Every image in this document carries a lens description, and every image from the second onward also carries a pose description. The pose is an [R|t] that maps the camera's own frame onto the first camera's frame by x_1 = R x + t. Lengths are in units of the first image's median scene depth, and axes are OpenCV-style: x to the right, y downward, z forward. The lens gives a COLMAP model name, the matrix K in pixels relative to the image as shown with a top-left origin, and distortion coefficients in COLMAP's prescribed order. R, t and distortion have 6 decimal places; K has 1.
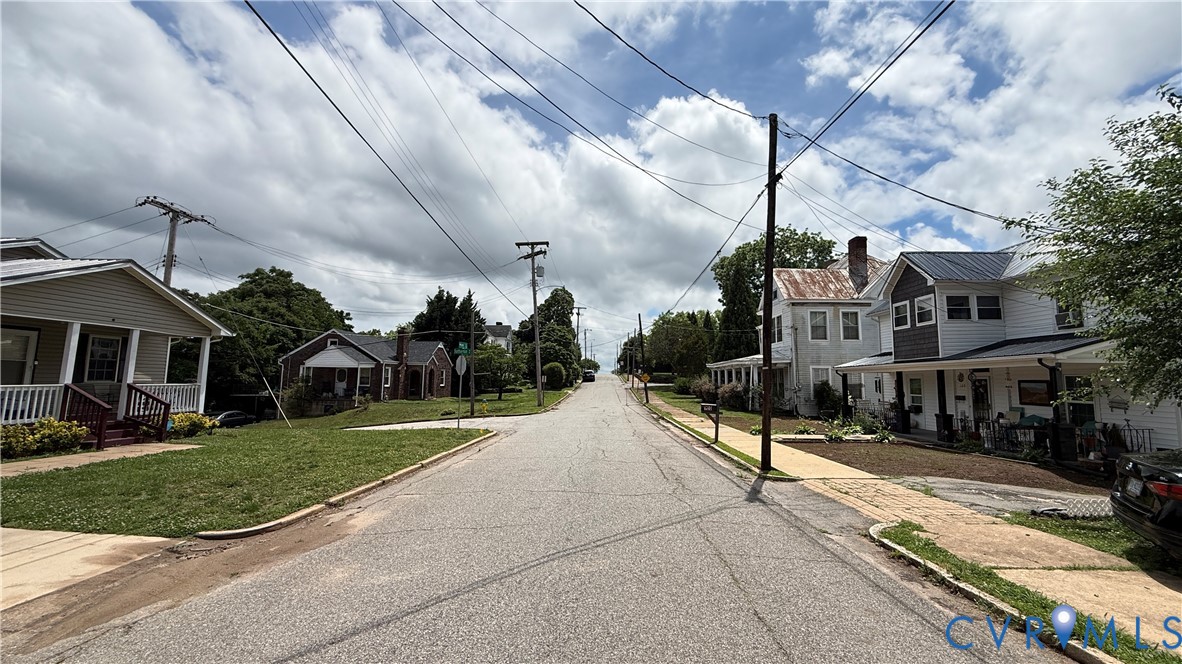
lens RADIAL K [[469.4, 0, 588.2], [0, 469.4, 332.7], [0, 0, 1]] dist [-0.001954, 0.000199]
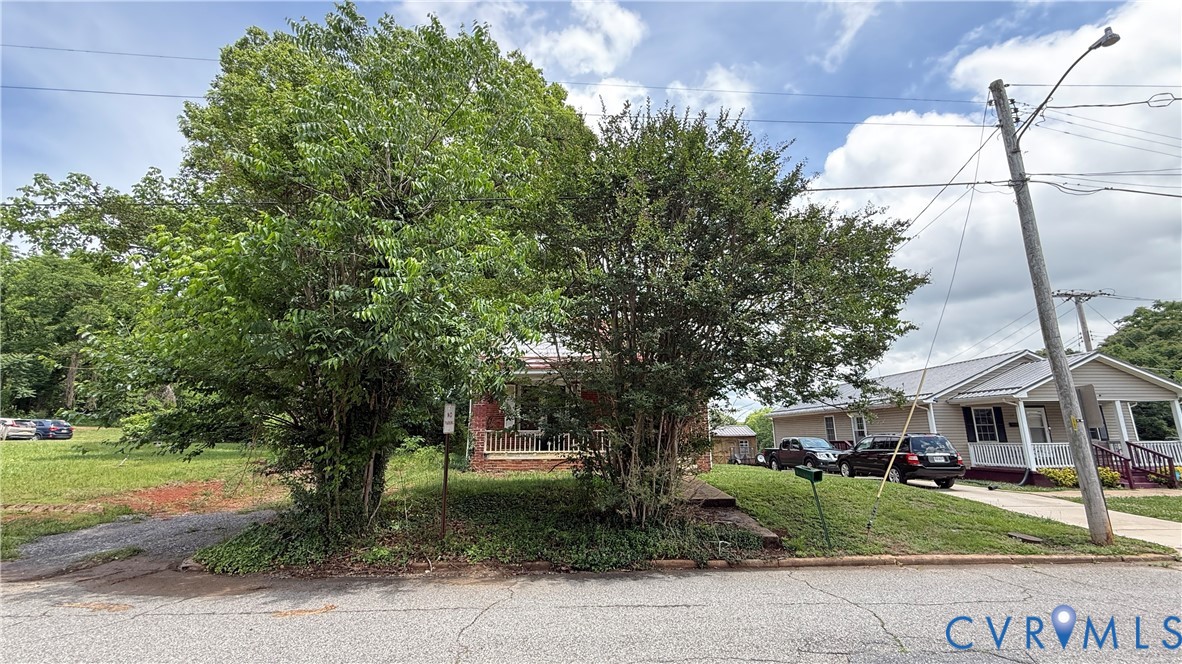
lens RADIAL K [[469.4, 0, 588.2], [0, 469.4, 332.7], [0, 0, 1]] dist [-0.001954, 0.000199]
pose [[0.091057, -0.231551, -0.968552, 0.155389], [0.116728, 0.968370, -0.220533, -0.047631], [0.988981, -0.092976, 0.115205, -0.401068]]
